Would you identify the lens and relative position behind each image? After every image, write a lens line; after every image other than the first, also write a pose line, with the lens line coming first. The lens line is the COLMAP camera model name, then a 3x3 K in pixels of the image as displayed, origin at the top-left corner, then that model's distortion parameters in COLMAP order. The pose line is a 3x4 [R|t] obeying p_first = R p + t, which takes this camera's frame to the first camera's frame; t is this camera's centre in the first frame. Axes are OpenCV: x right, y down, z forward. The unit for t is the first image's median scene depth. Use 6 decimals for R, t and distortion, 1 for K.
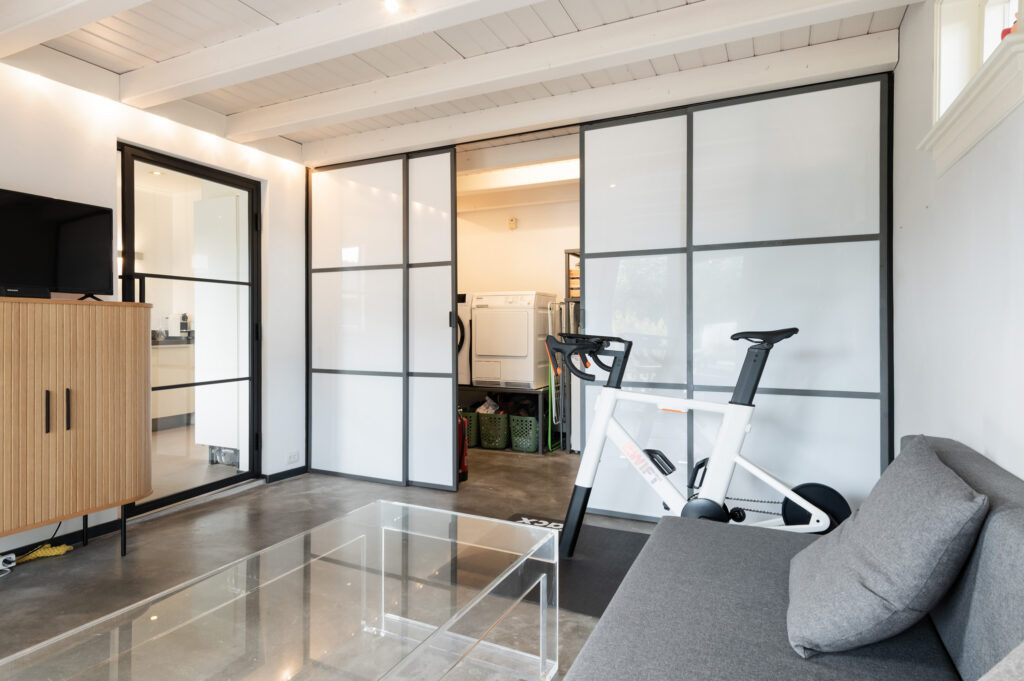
lens RADIAL K [[572.2, 0, 507.6], [0, 572.2, 327.2], [0, 0, 1]] dist [0.034964, -0.025520]
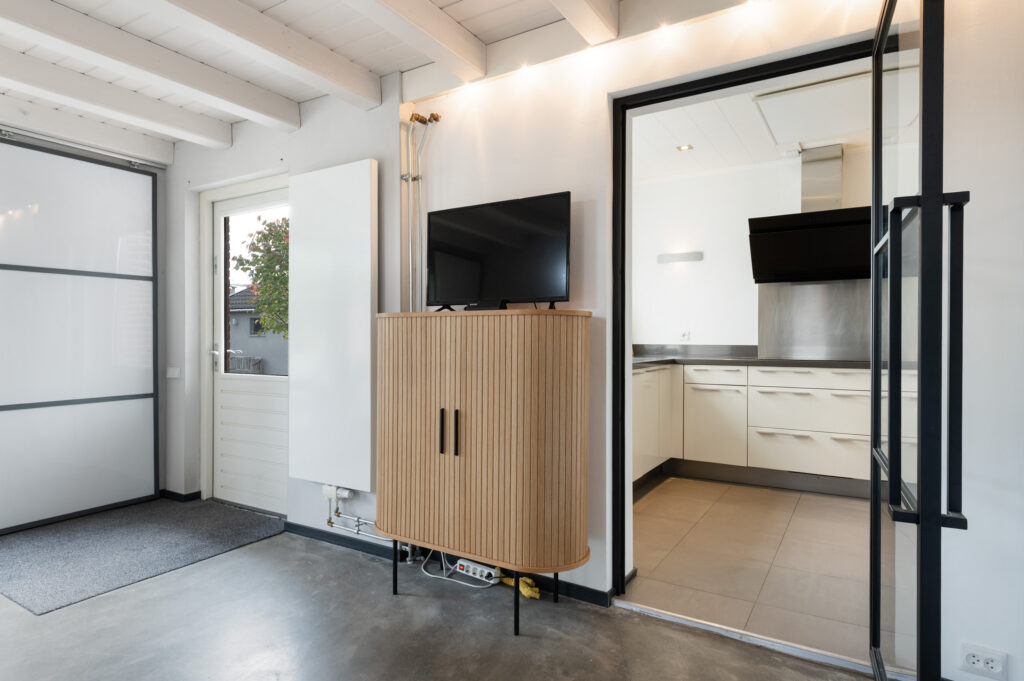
lens RADIAL K [[576.7, 0, 512.0], [0, 576.7, 340.5], [0, 0, 1]] dist [0.042947, -0.000984]
pose [[-0.109057, 0.004170, -0.994027, 0.134351], [-0.003372, 0.999984, 0.004565, -0.007979], [0.994030, 0.003850, -0.109041, 1.192140]]
